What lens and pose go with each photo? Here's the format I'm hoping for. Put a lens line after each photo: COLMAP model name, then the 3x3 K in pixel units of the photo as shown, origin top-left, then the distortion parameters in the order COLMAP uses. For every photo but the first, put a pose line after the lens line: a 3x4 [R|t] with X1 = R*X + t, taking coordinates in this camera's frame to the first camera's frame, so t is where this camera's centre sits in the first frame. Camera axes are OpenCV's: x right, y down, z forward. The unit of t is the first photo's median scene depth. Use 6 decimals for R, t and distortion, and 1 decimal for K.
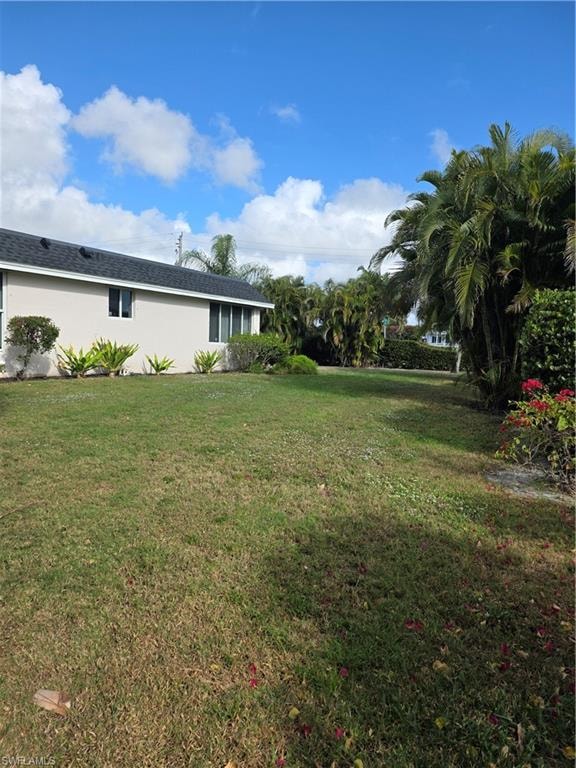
lens RADIAL K [[313.5, 0, 288.0], [0, 313.5, 384.0], [0, 0, 1]] dist [0.009722, -0.006460]
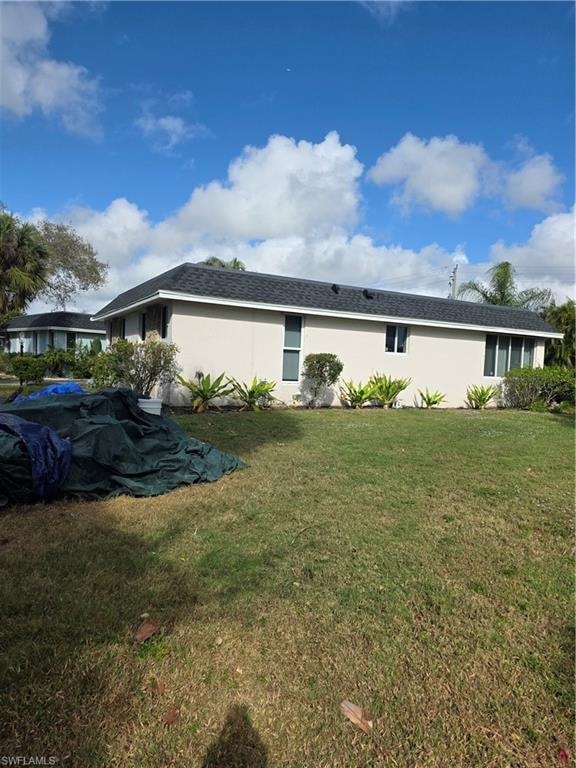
lens RADIAL K [[309.1, 0, 288.0], [0, 309.1, 384.0], [0, 0, 1]] dist [0.012799, -0.004963]
pose [[0.941416, 0.033526, -0.335577, -0.540585], [-0.037890, 0.999261, -0.006463, -0.089950], [0.335112, 0.018800, 0.941991, -0.088959]]
